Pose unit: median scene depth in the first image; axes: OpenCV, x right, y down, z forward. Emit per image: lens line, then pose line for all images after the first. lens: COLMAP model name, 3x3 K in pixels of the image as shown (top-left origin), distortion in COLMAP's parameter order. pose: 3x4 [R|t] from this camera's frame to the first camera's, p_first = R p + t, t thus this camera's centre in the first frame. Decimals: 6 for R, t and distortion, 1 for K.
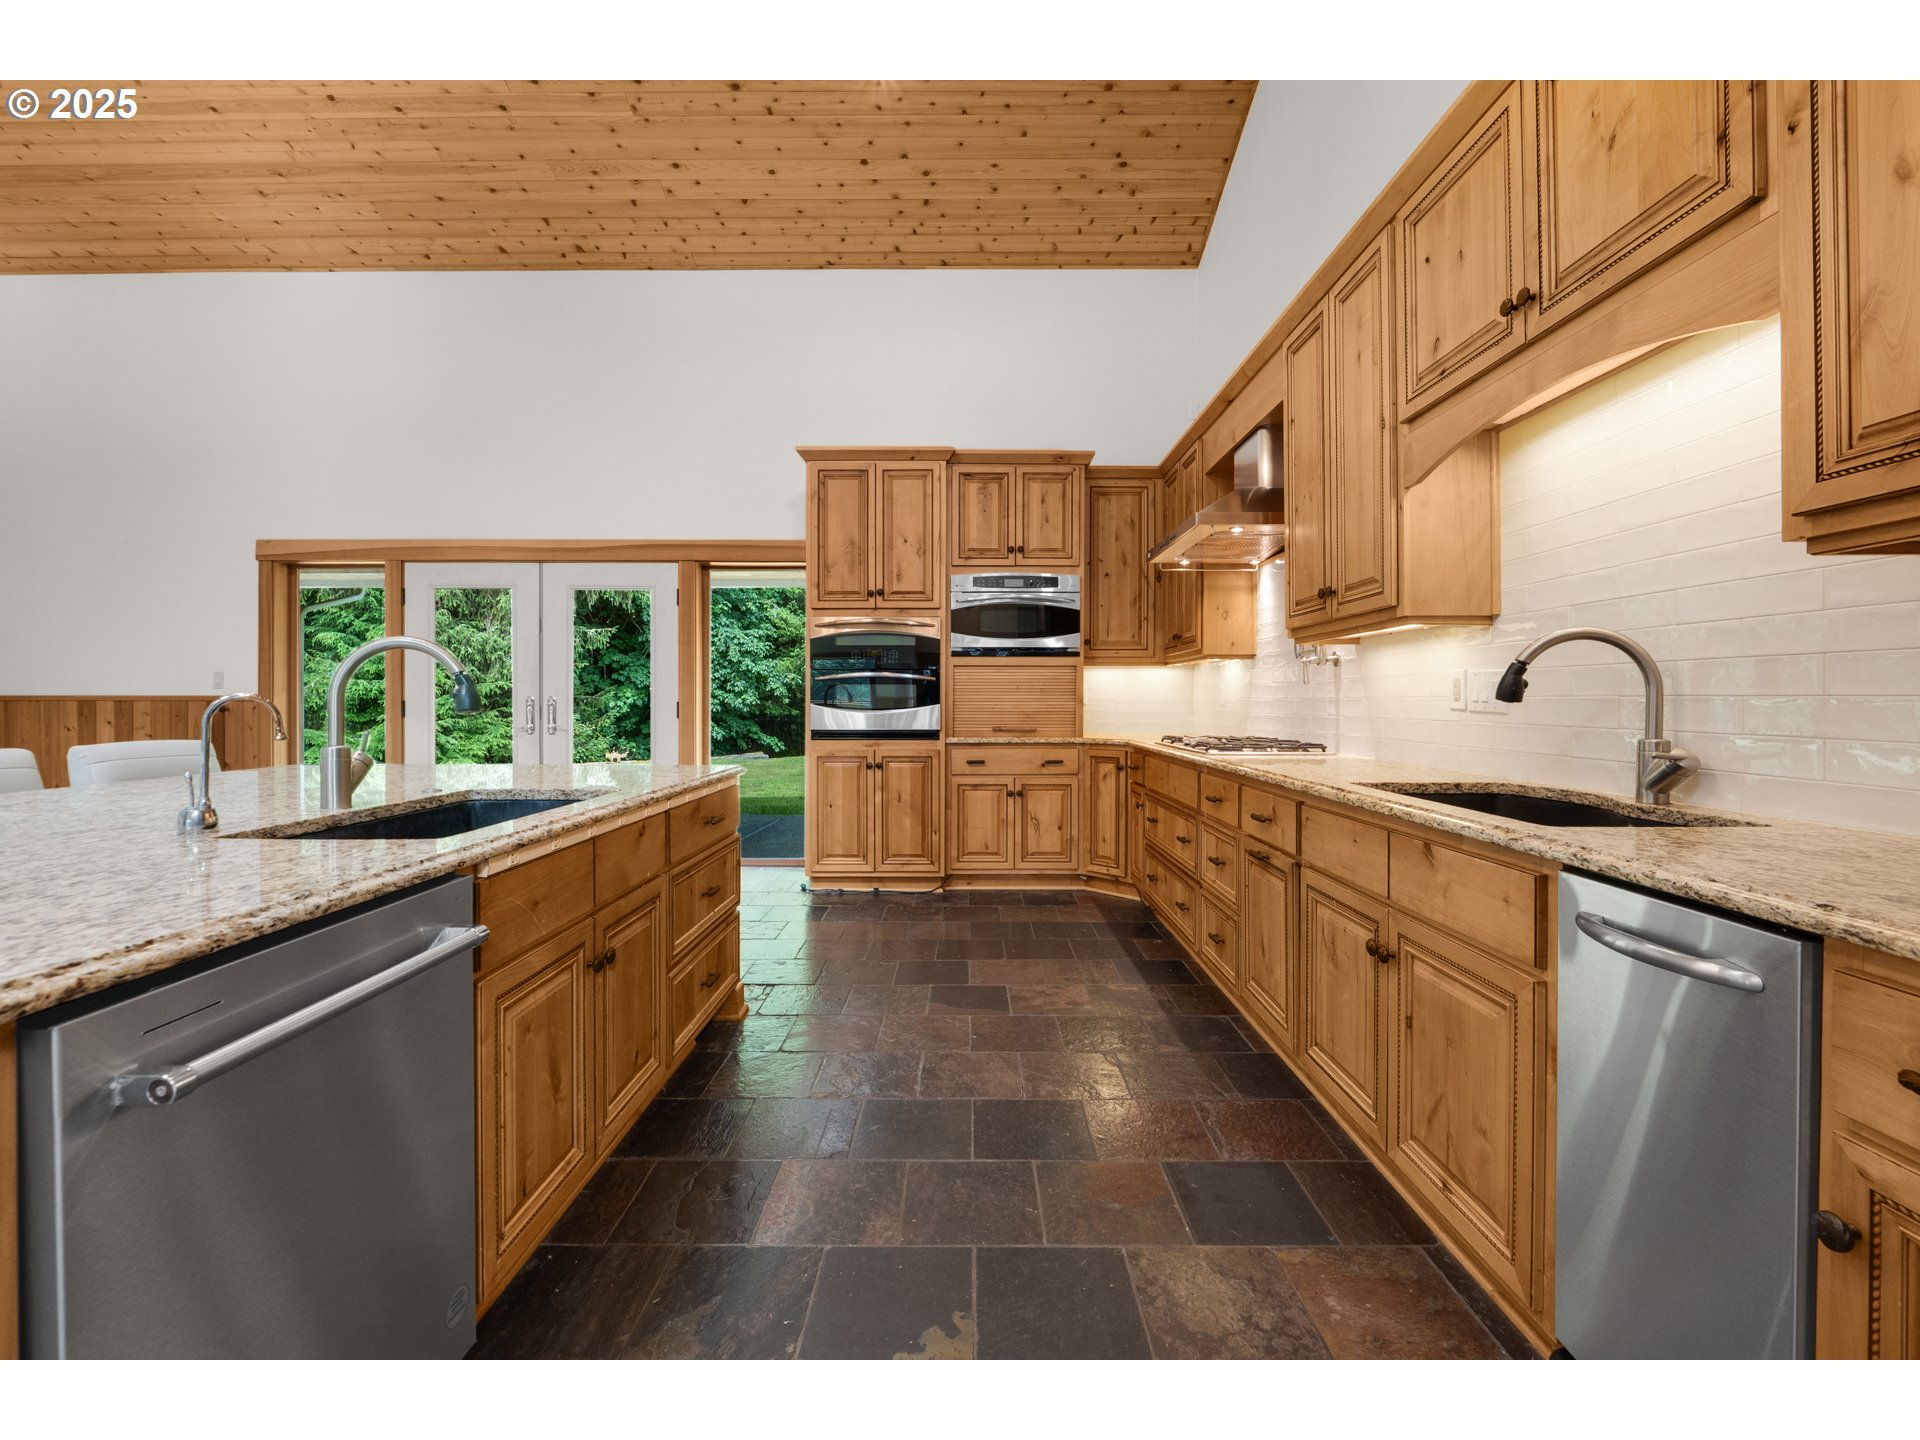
lens RADIAL K [[810.3, 0, 956.1], [0, 810.3, 703.0], [0, 0, 1]] dist [-0.014272, 0.001249]
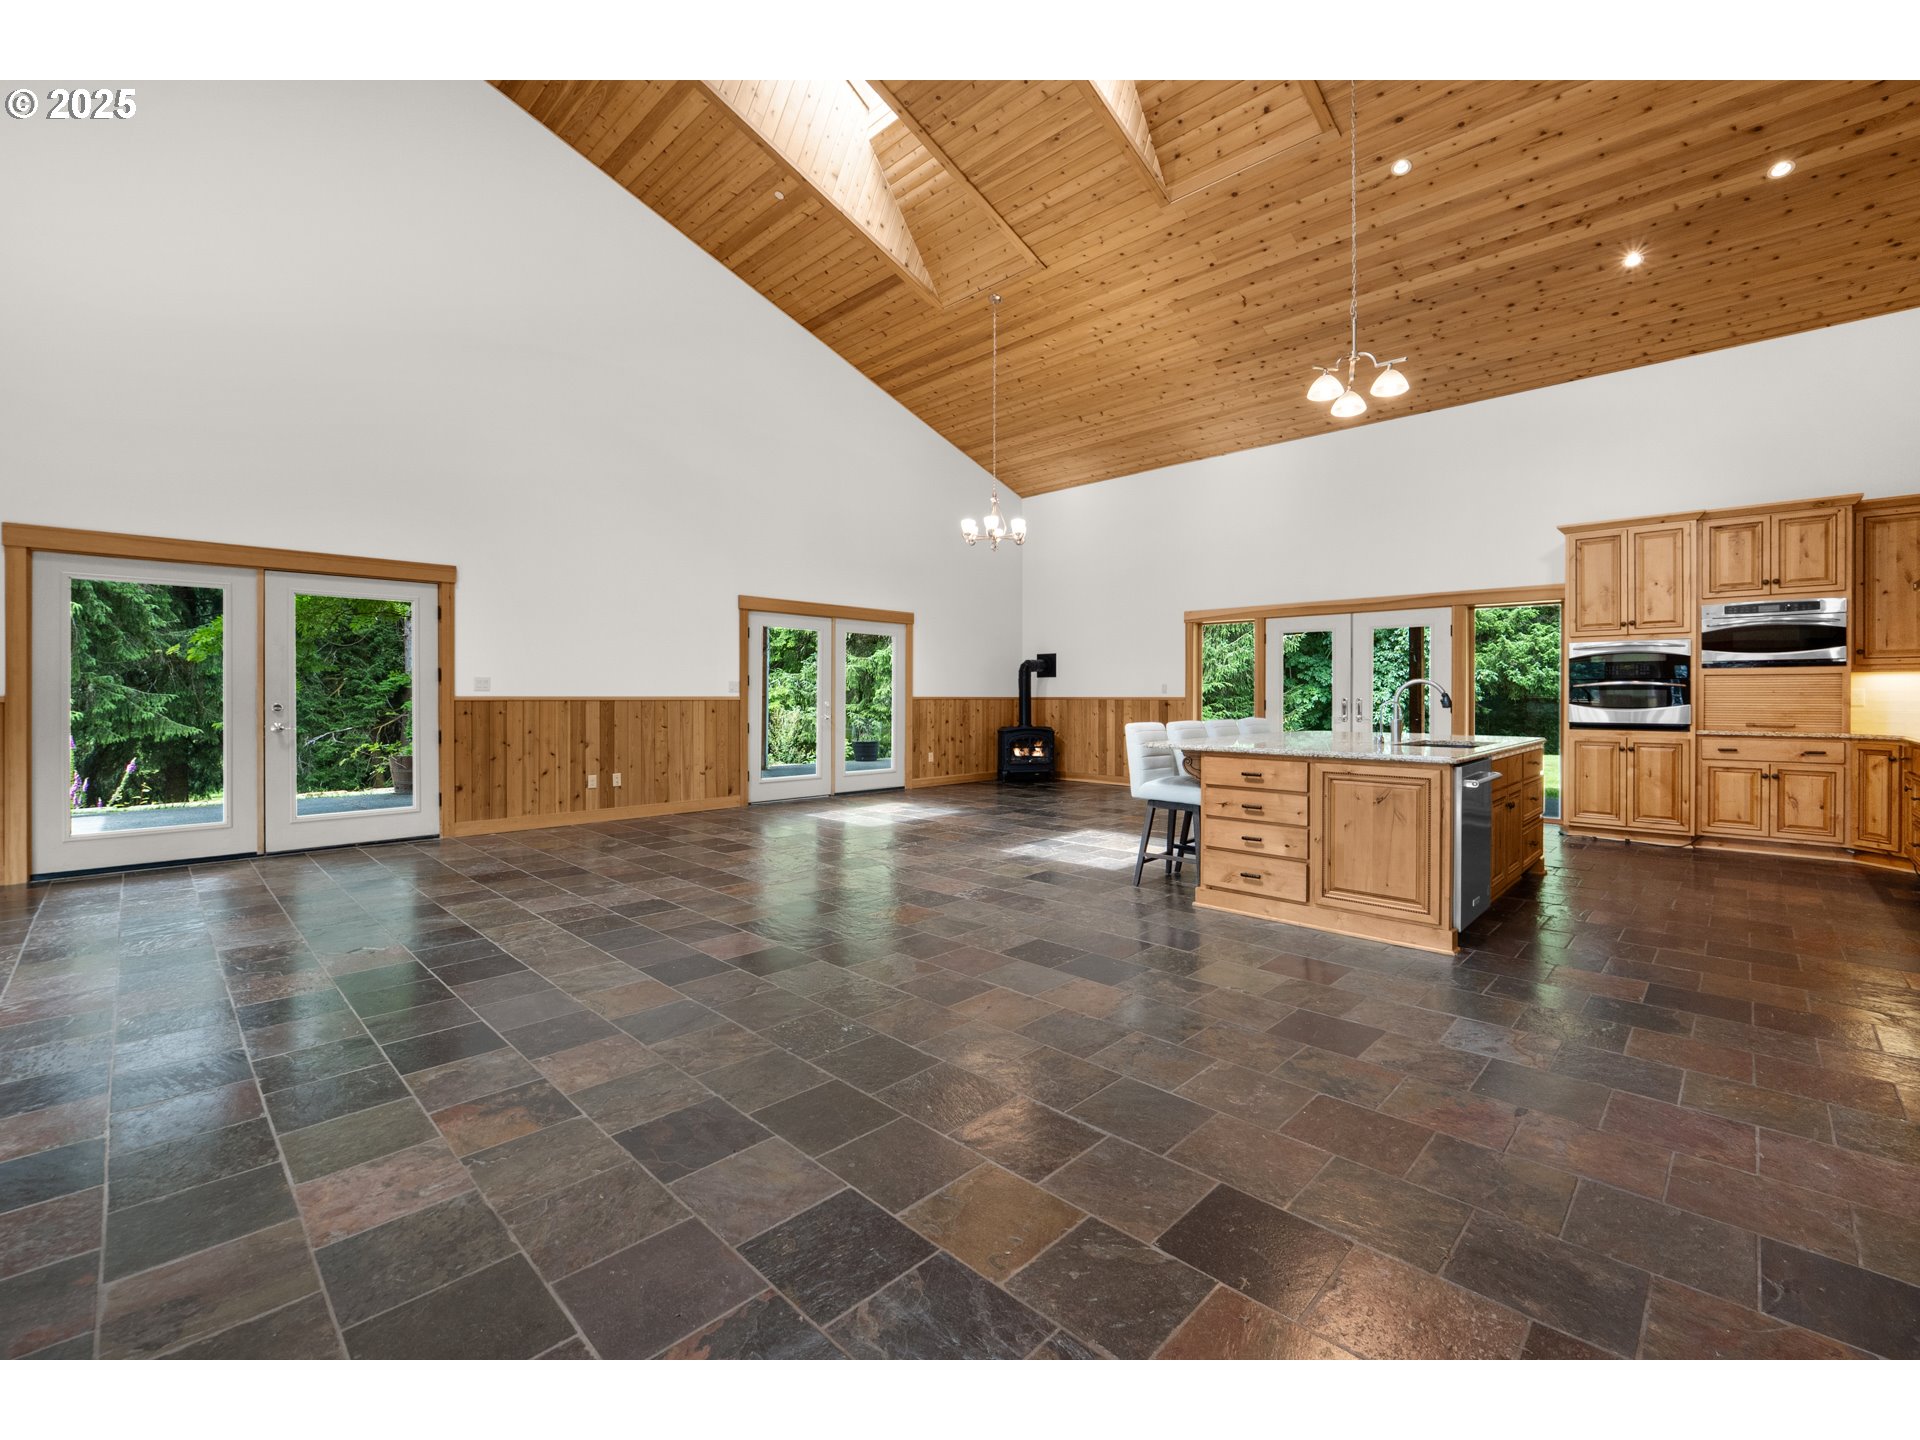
lens RADIAL K [[810.3, 0, 947.2], [0, 810.3, 697.8], [0, 0, 1]] dist [-0.014272, 0.001249]
pose [[0.722491, 0.000842, -0.691380, 0.007601], [-0.001753, 0.999998, -0.000614, -0.006923], [0.691379, 0.001655, 0.722491, -0.775898]]
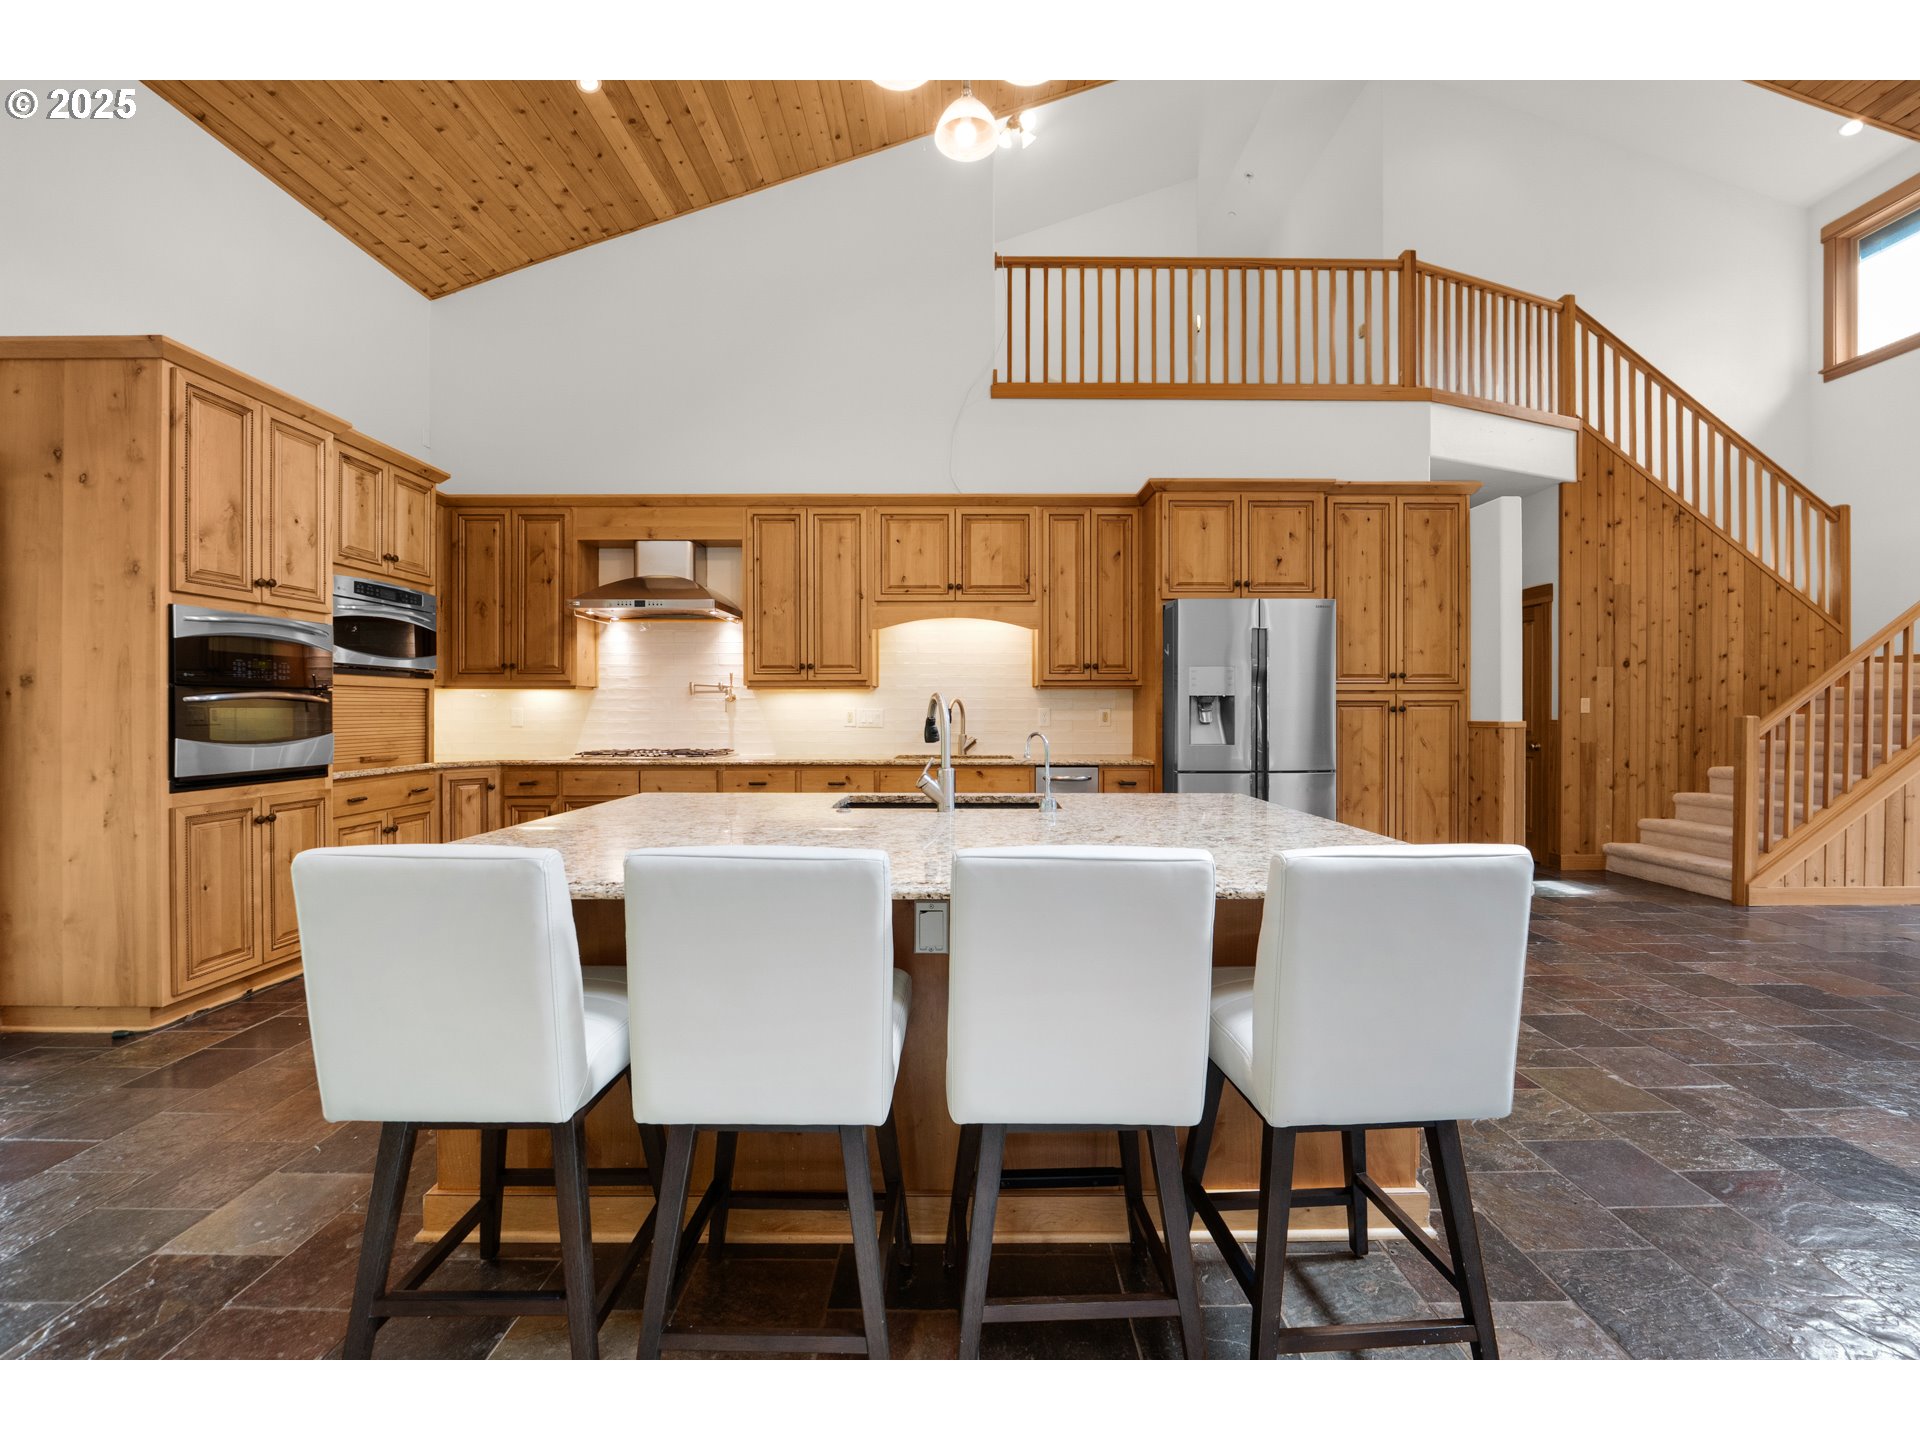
lens RADIAL K [[810.3, 0, 981.6], [0, 810.3, 718.9], [0, 0, 1]] dist [-0.014272, 0.001249]
pose [[-0.036403, -0.012644, 0.999257, -0.841927], [0.002822, 0.999915, 0.012755, -0.020561], [-0.999333, 0.003284, -0.036364, 0.377265]]
